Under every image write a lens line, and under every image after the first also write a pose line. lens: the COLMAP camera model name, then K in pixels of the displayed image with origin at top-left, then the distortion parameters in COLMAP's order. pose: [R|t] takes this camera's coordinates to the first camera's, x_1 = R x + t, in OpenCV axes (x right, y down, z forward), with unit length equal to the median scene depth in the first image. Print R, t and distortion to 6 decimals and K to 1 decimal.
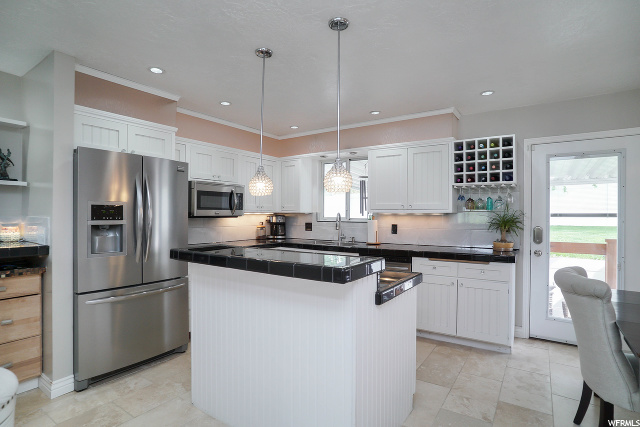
lens RADIAL K [[333.7, 0, 317.4], [0, 333.7, 215.0], [0, 0, 1]] dist [-0.049607, 0.010528]
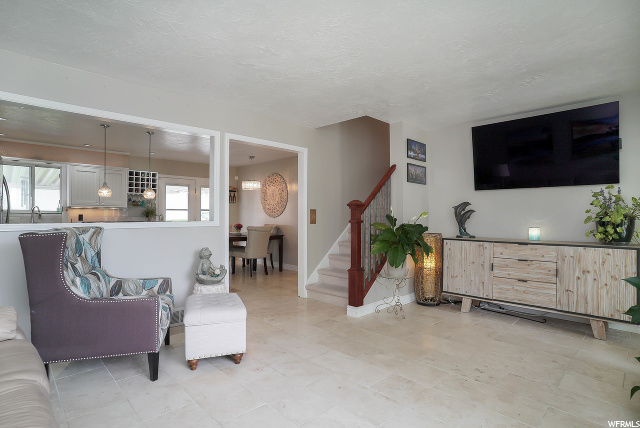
lens RADIAL K [[333.7, 0, 314.7], [0, 333.7, 212.4], [0, 0, 1]] dist [-0.049607, 0.010528]
pose [[0.199358, 0.006507, 0.979905, -1.250968], [0.000851, 0.999976, -0.006814, 0.034594], [-0.979926, 0.002193, 0.199347, -0.439423]]
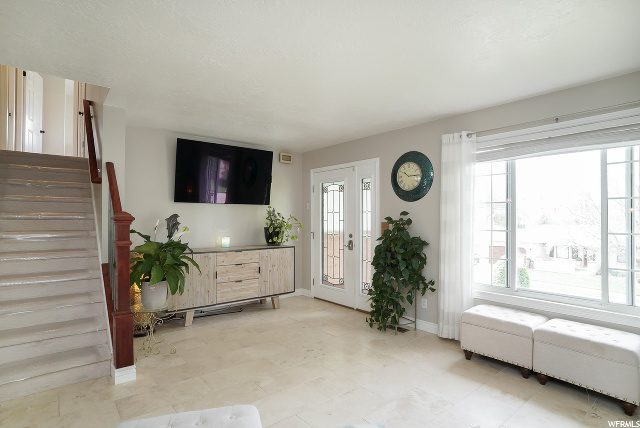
lens RADIAL K [[333.7, 0, 315.9], [0, 333.7, 217.2], [0, 0, 1]] dist [-0.049607, 0.010528]
pose [[-0.959502, -0.007410, 0.281605, -0.754333], [-0.007206, 0.999972, 0.001761, -0.006618], [-0.281610, -0.000340, -0.959529, 0.258937]]
